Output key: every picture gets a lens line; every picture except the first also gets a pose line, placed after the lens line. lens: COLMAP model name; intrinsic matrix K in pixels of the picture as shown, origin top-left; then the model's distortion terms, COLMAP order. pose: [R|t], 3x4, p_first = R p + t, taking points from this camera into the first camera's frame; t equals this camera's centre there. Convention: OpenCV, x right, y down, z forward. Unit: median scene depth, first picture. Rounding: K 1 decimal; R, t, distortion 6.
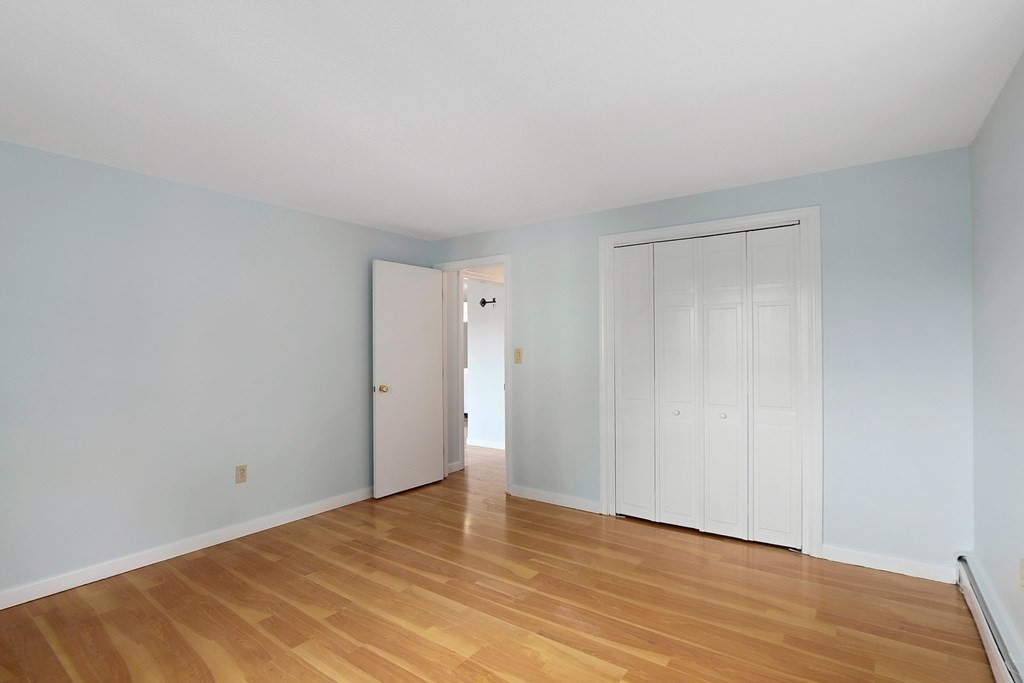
lens RADIAL K [[489.2, 0, 514.5], [0, 489.2, 338.1], [0, 0, 1]] dist [-0.038652, 0.010111]
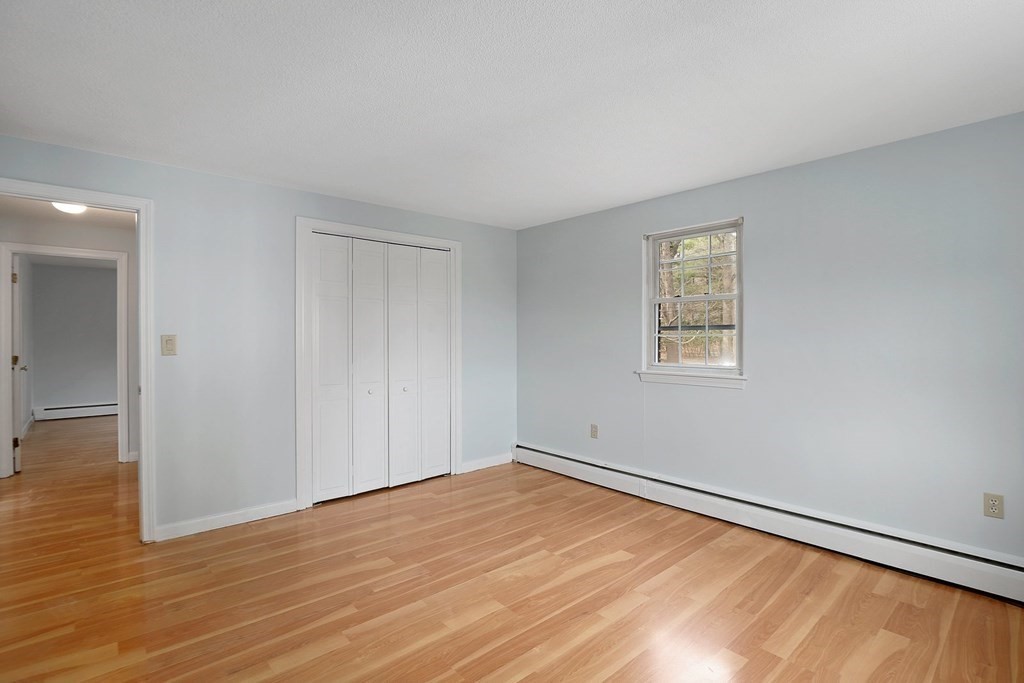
lens RADIAL K [[478.4, 0, 510.4], [0, 478.4, 339.1], [0, 0, 1]] dist [-0.025228, 0.000766]
pose [[0.225338, 0.001613, 0.974279, -0.911051], [-0.022221, 0.999747, 0.003484, 0.023040], [-0.974027, -0.022435, 0.225317, 0.576357]]
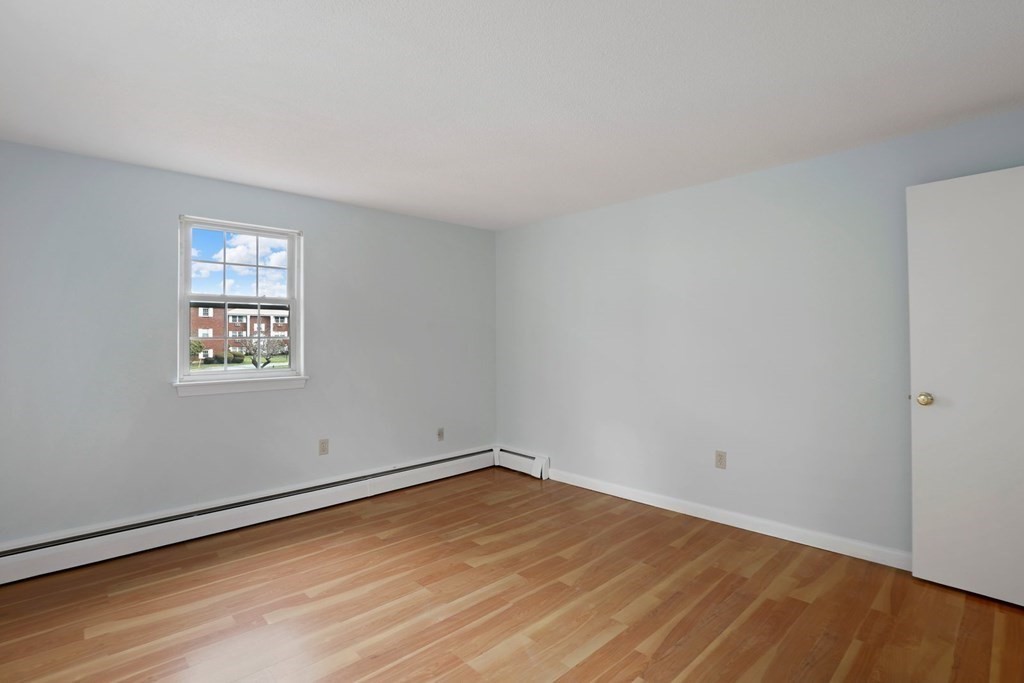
lens RADIAL K [[494.5, 0, 516.7], [0, 494.5, 341.8], [0, 0, 1]] dist [-0.022912, 0.000760]
pose [[-0.179808, 0.013474, -0.983609, 0.630717], [0.030791, 0.999493, 0.008063, 0.024218], [0.983220, -0.028836, -0.180132, 0.990301]]
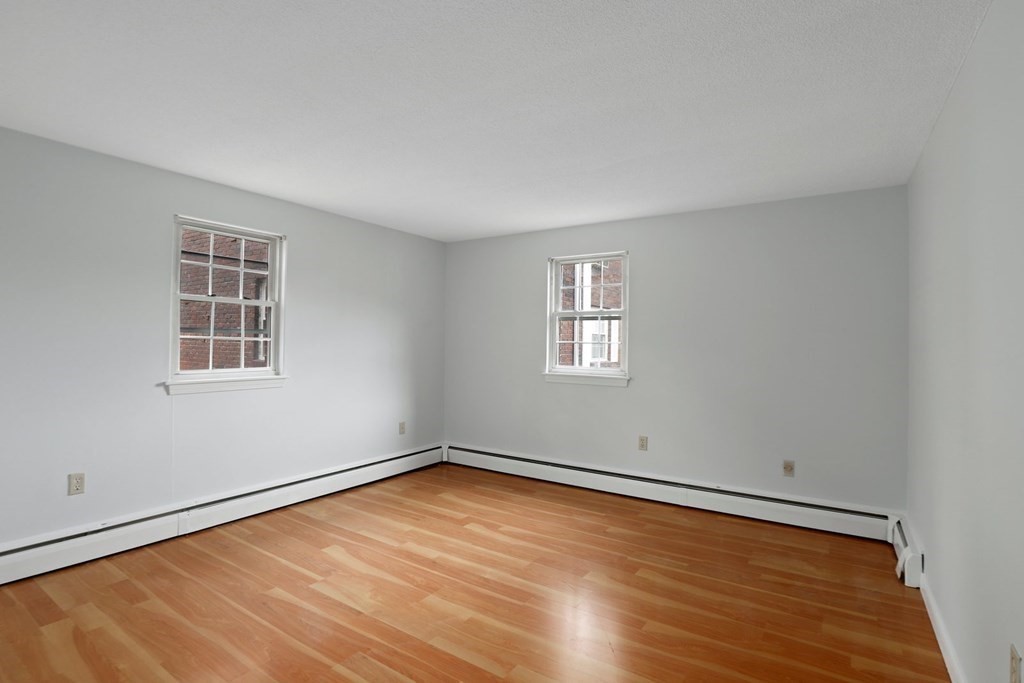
lens RADIAL K [[498.7, 0, 512.3], [0, 498.7, 335.7], [0, 0, 1]] dist [-0.023022, 0.000118]
pose [[-0.999451, -0.007858, -0.032188, -0.196713], [-0.006606, 0.999224, -0.038823, 0.045709], [0.032468, -0.038589, -0.998728, 1.752661]]
